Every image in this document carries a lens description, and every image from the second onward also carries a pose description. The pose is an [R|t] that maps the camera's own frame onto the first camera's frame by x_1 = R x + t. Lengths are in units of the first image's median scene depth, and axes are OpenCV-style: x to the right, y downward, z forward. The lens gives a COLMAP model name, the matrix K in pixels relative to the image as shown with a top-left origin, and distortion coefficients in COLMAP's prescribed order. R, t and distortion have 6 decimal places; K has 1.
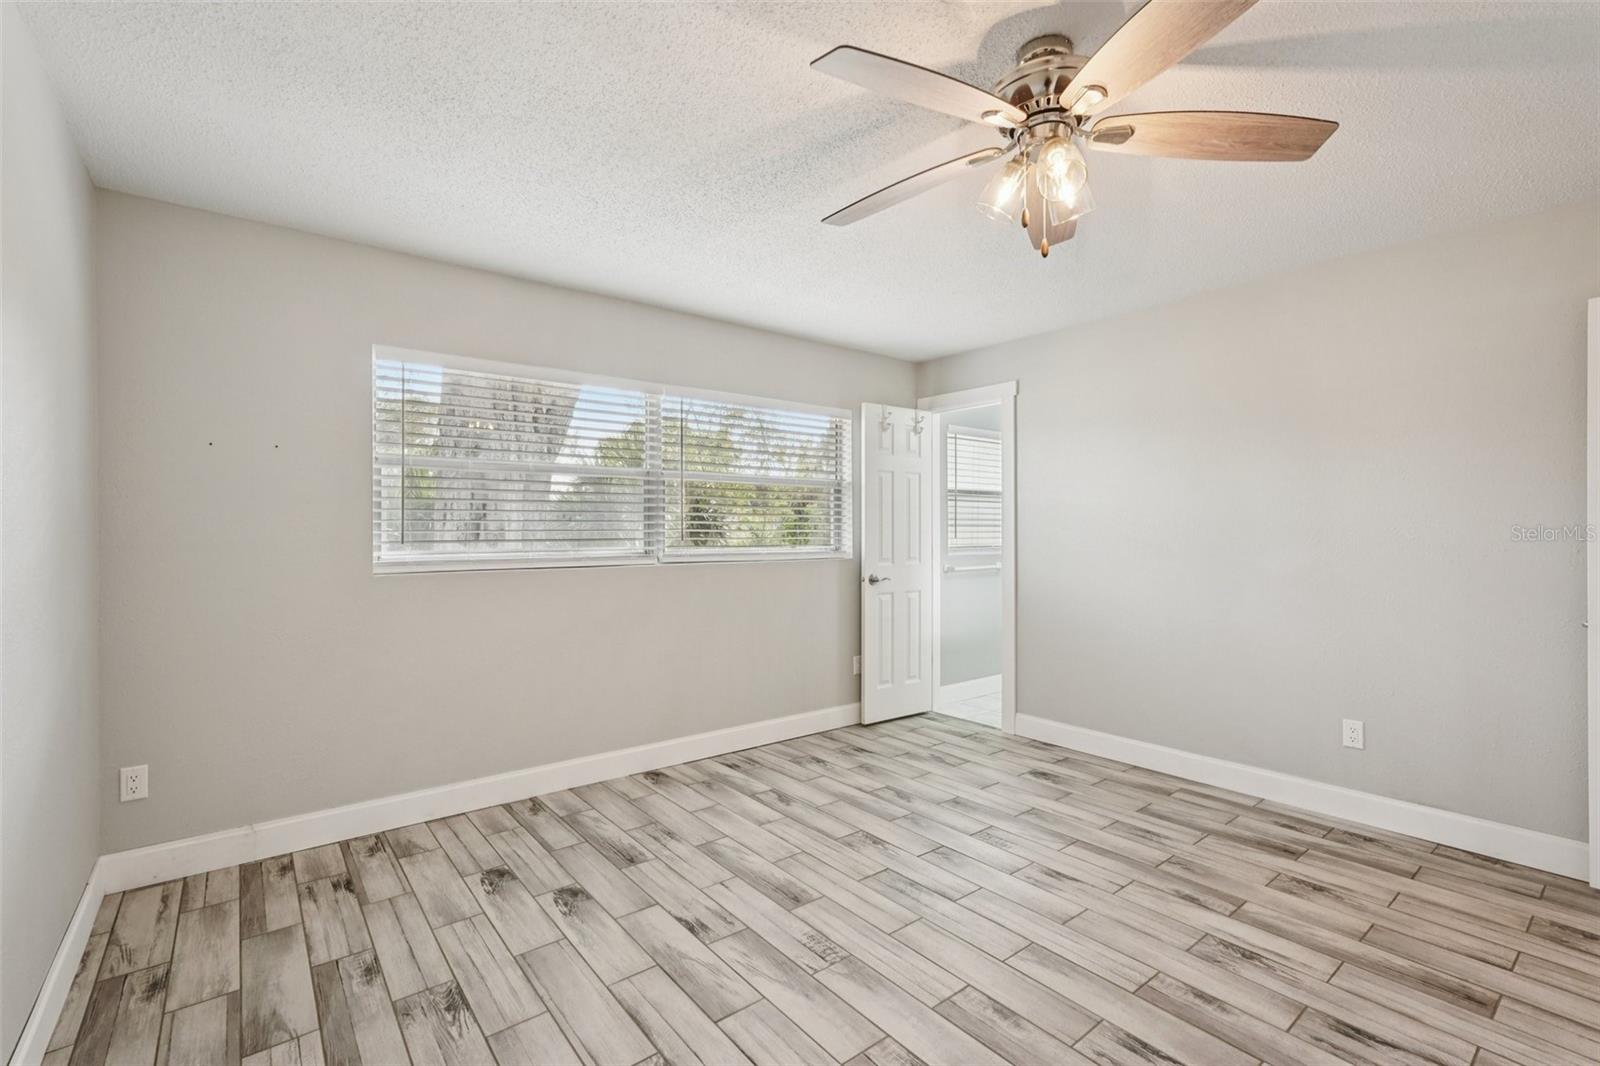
lens RADIAL K [[709.4, 0, 795.8], [0, 709.4, 532.2], [0, 0, 1]] dist [-0.013599, 0.009056]
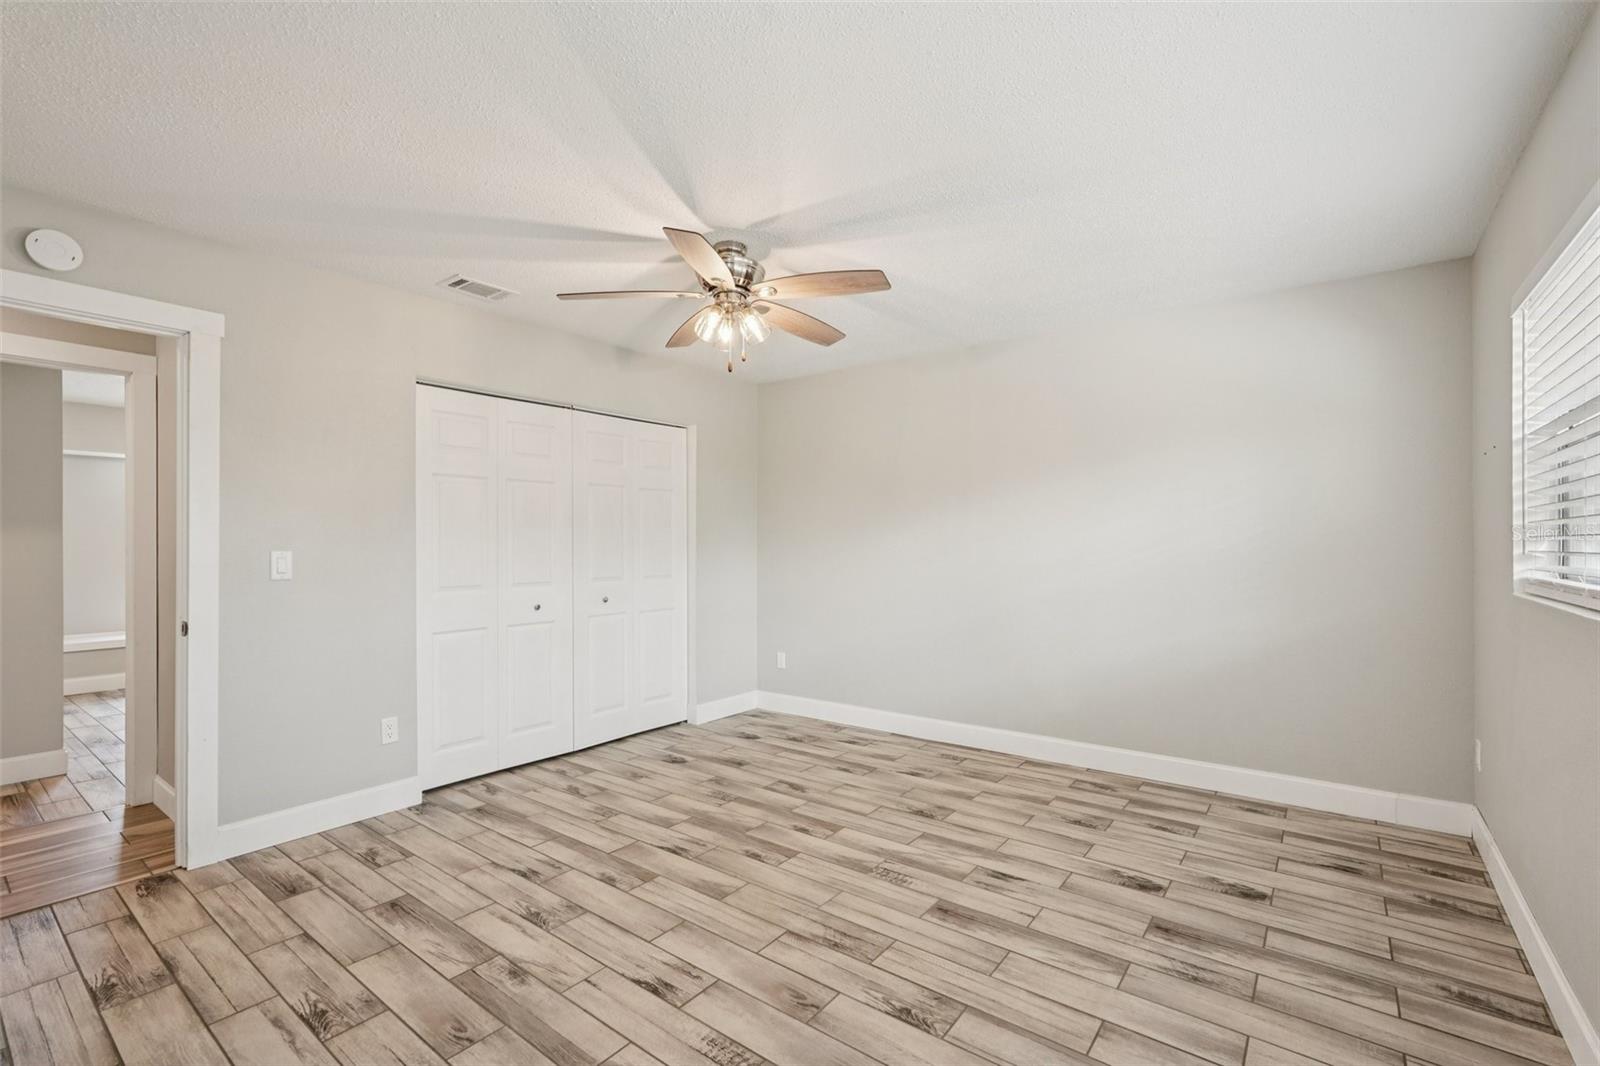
lens RADIAL K [[709.4, 0, 800.8], [0, 709.4, 541.5], [0, 0, 1]] dist [-0.013599, 0.009056]
pose [[-0.968906, 0.003893, -0.247397, 0.380866], [0.003686, 0.999992, 0.001300, 0.000289], [0.247400, 0.000347, -0.968913, 1.663923]]
